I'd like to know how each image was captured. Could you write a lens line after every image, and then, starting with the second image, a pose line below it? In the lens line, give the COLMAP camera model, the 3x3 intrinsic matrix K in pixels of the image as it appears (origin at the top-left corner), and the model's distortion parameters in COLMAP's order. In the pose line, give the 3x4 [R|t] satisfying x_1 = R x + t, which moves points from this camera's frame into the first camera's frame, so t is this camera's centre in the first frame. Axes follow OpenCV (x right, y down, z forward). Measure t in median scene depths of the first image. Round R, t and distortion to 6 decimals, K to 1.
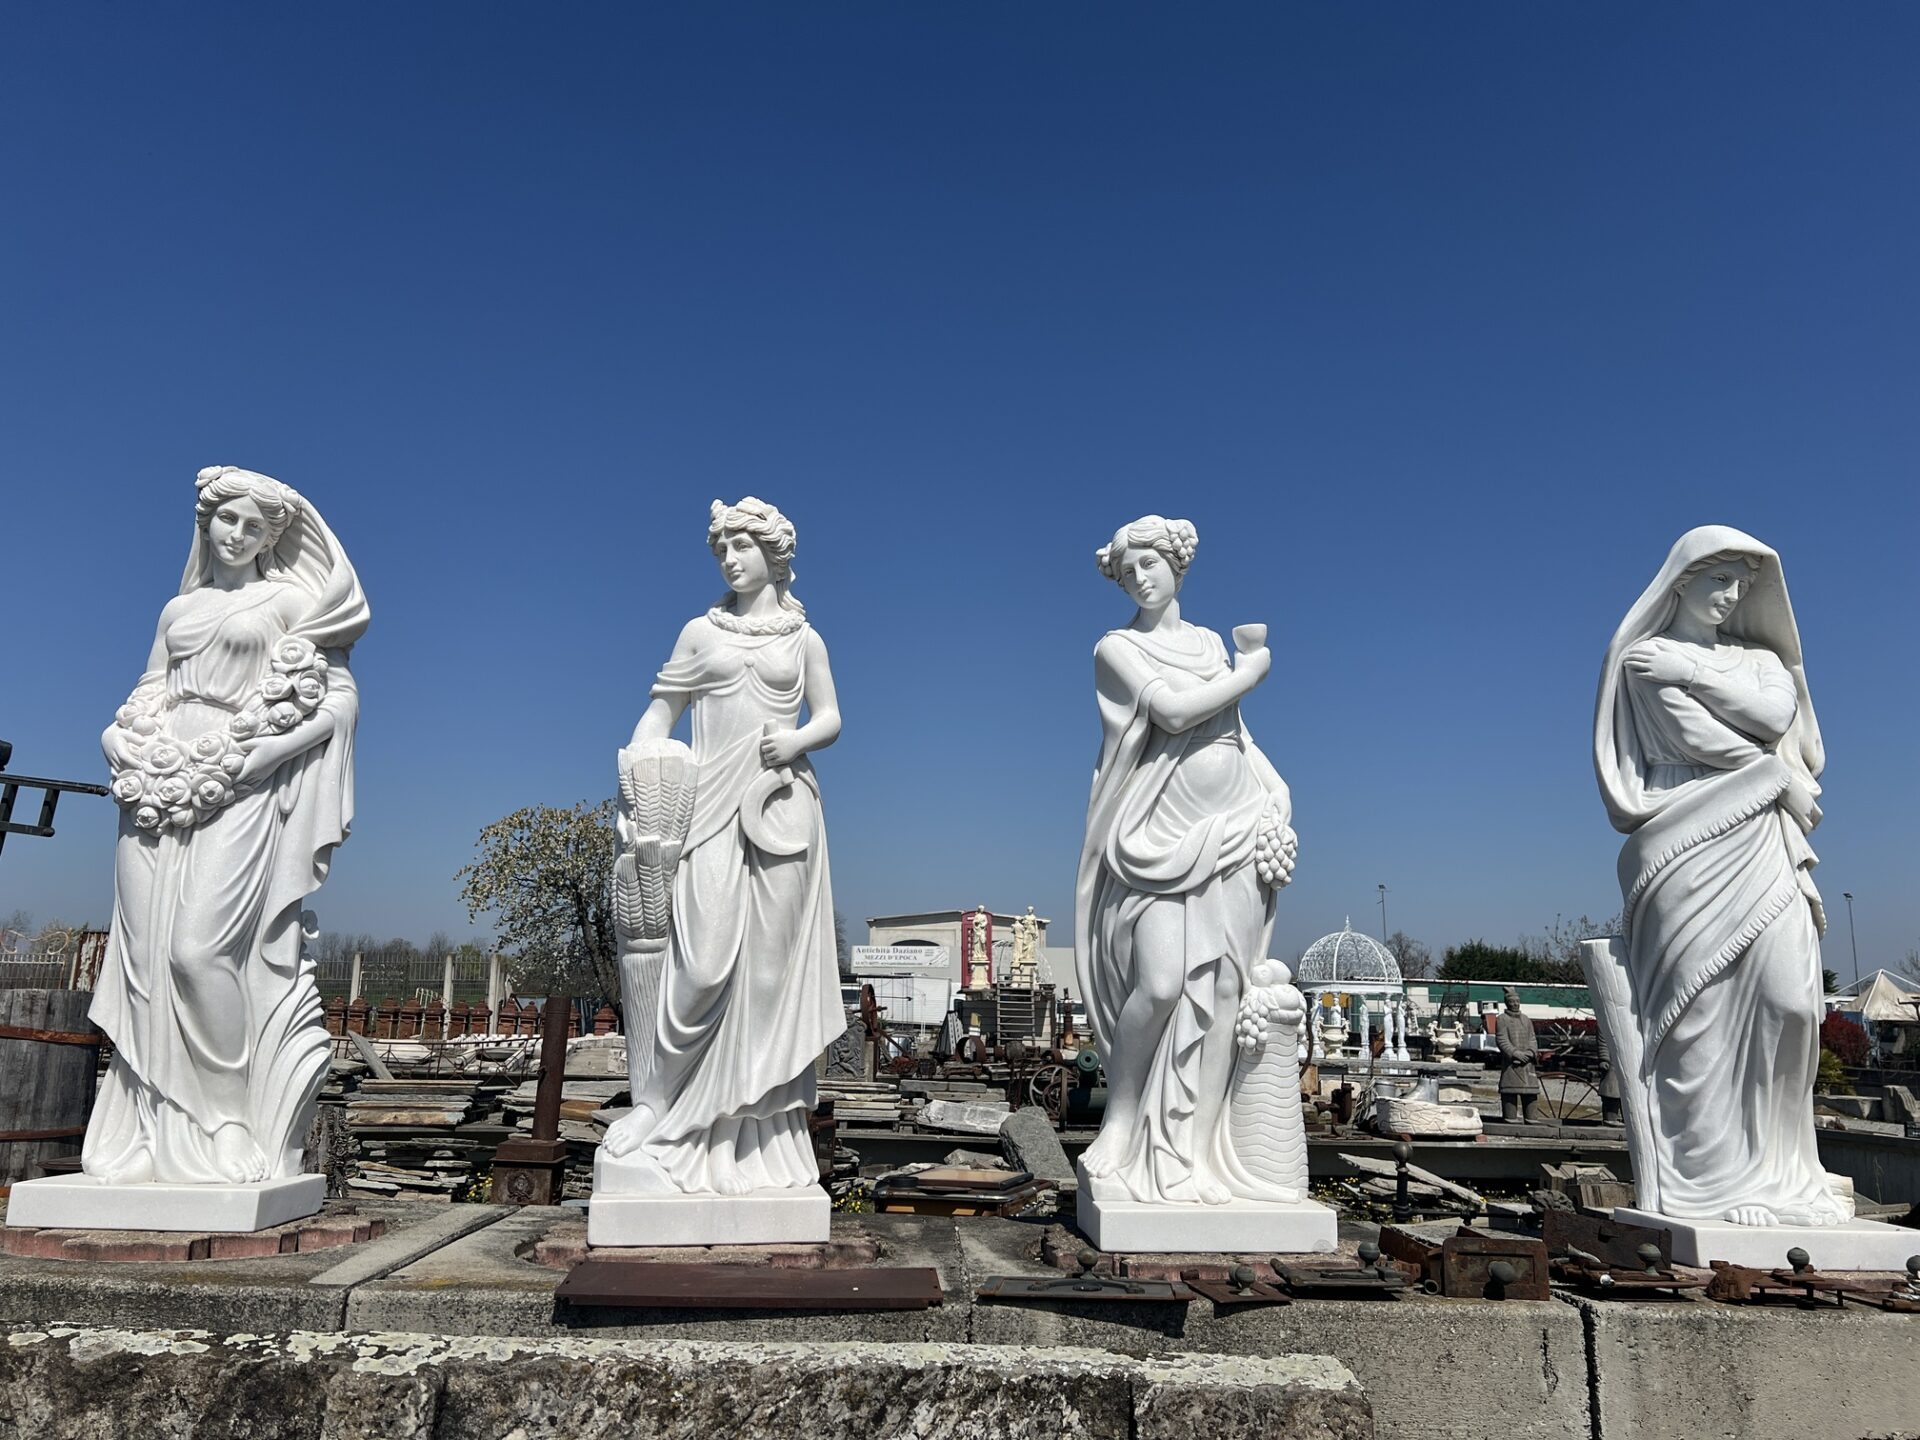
lens RADIAL K [[1440.5, 0, 954.4], [0, 1440.5, 718.2], [0, 0, 1]] dist [0.059402, -0.067452]
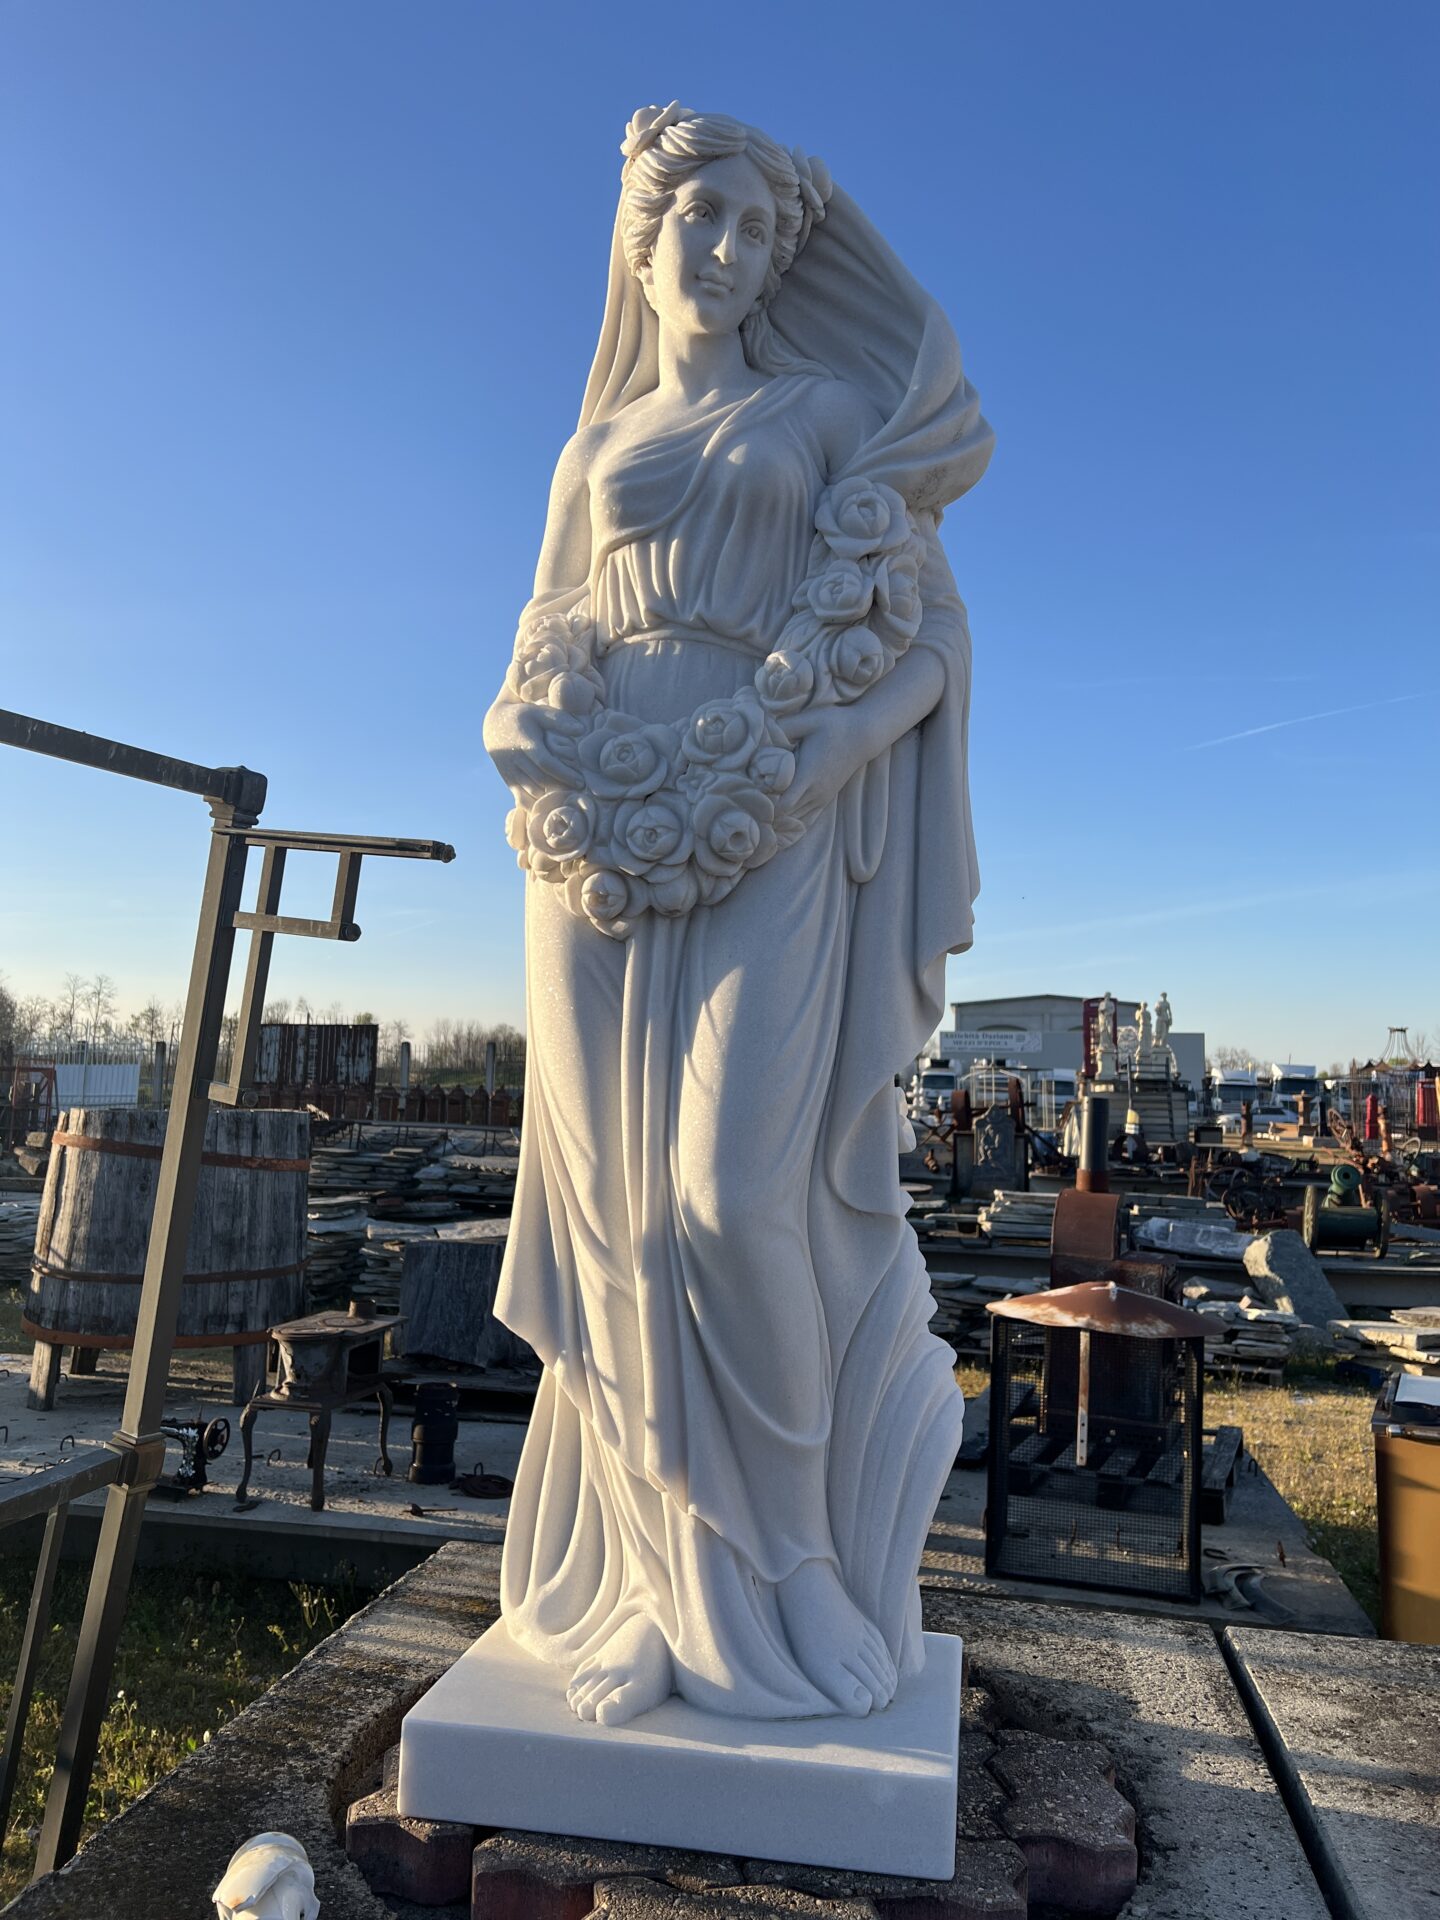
lens RADIAL K [[1440.5, 0, 743.6], [0, 1440.5, 968.8], [0, 0, 1]] dist [0.059402, -0.067452]
pose [[0.981145, -0.013391, -0.192808, -0.408142], [0.035411, 0.993165, 0.111217, 0.040412], [0.190001, -0.115947, 0.974913, 0.548982]]
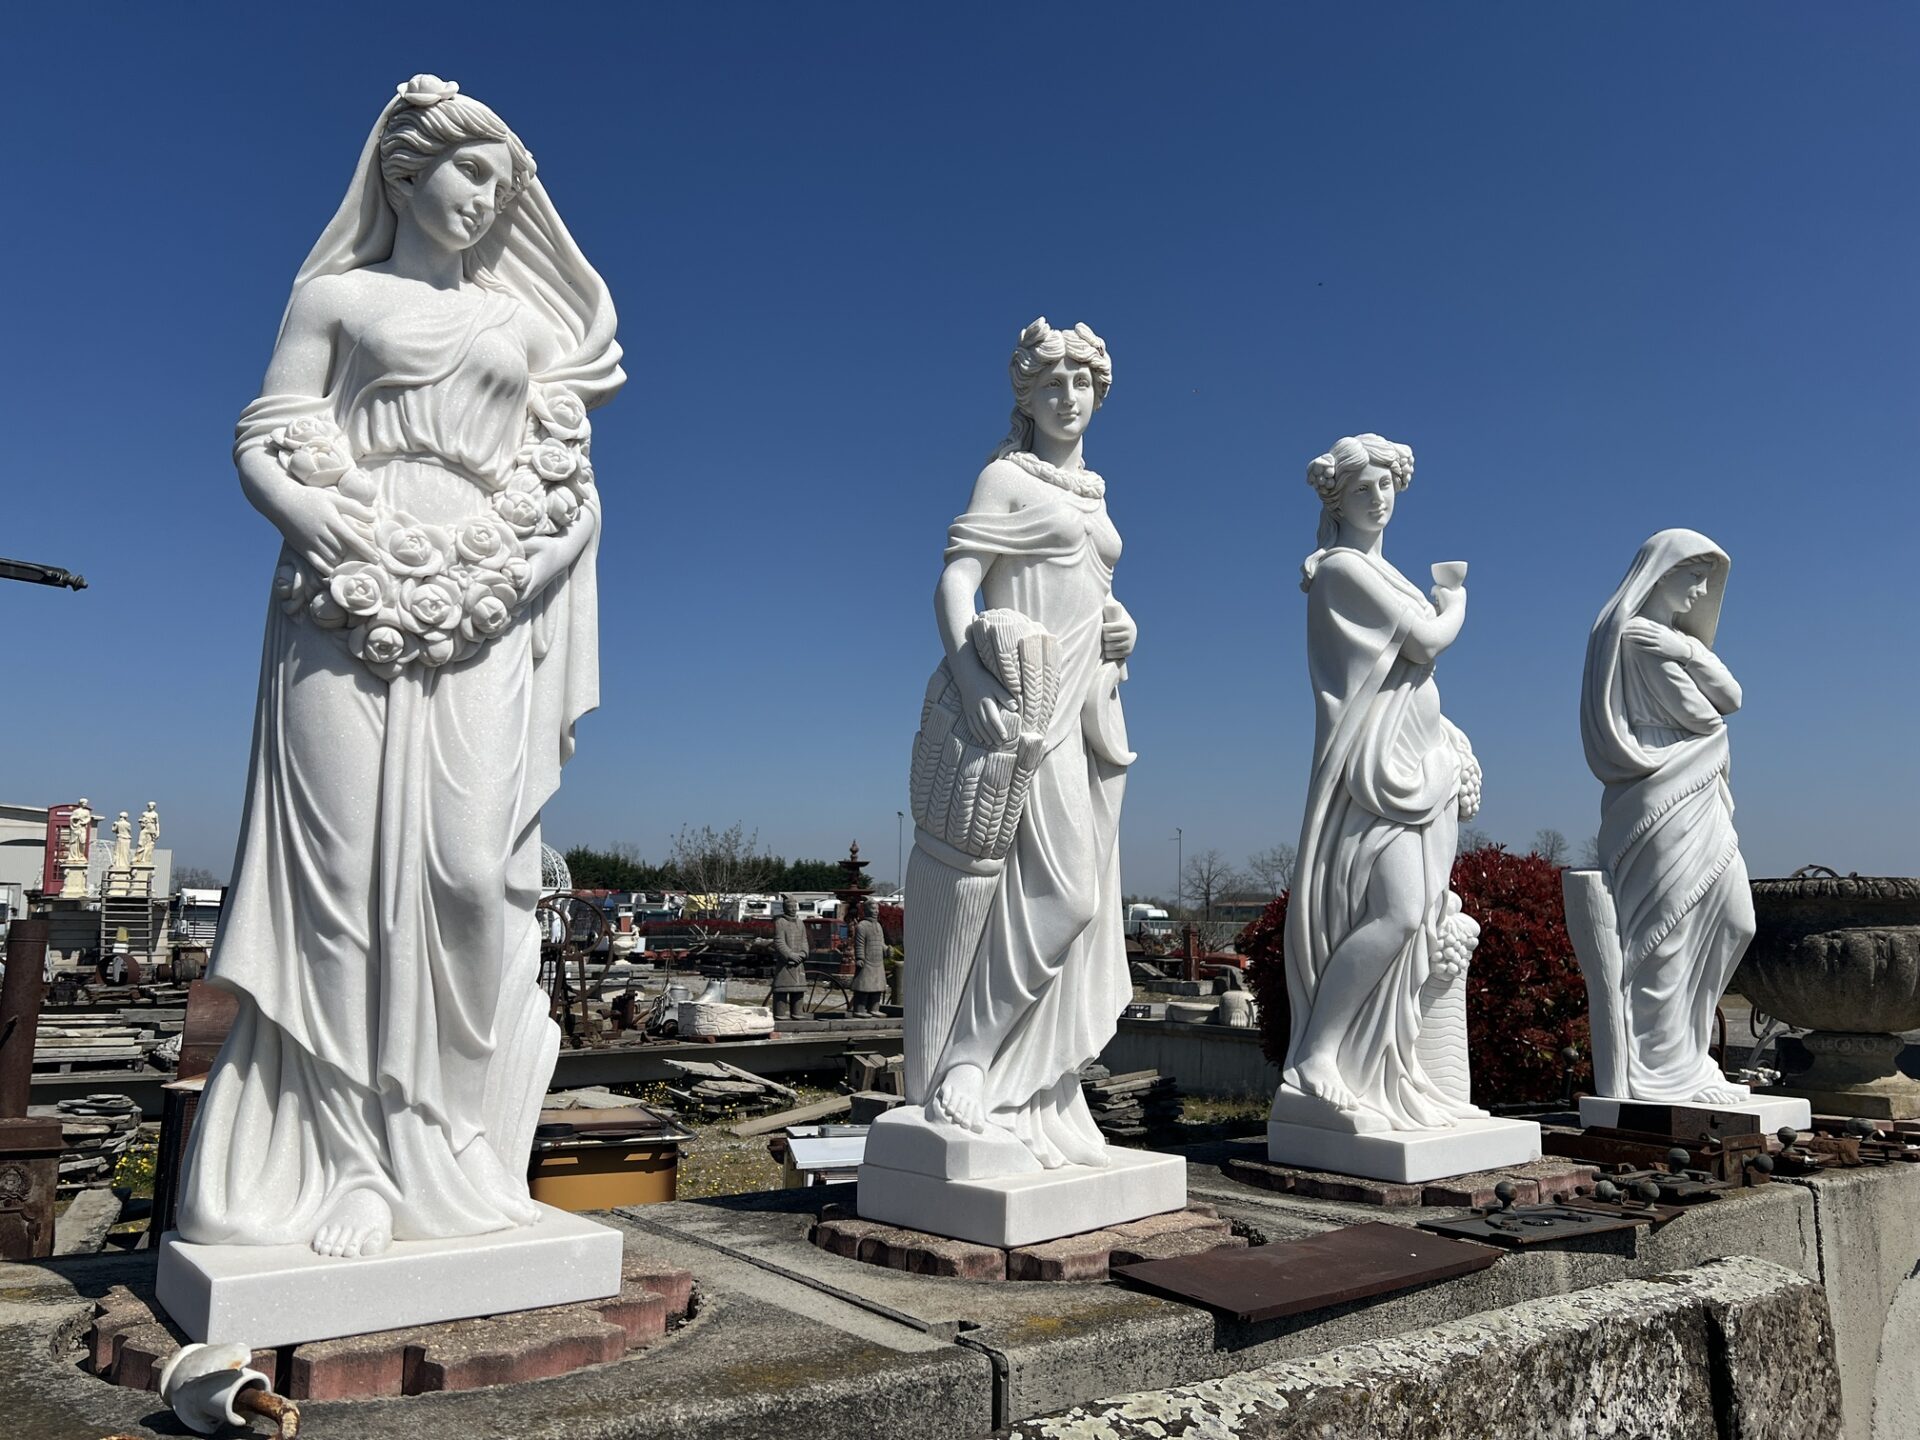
lens RADIAL K [[1440.5, 0, 958.4], [0, 1440.5, 725.1], [0, 0, 1]] dist [0.059402, -0.067452]
pose [[0.818159, 0.068736, 0.570868, -0.668484], [-0.108268, 0.993486, 0.035546, 0.051734], [-0.564706, -0.090889, 0.820272, 0.358812]]
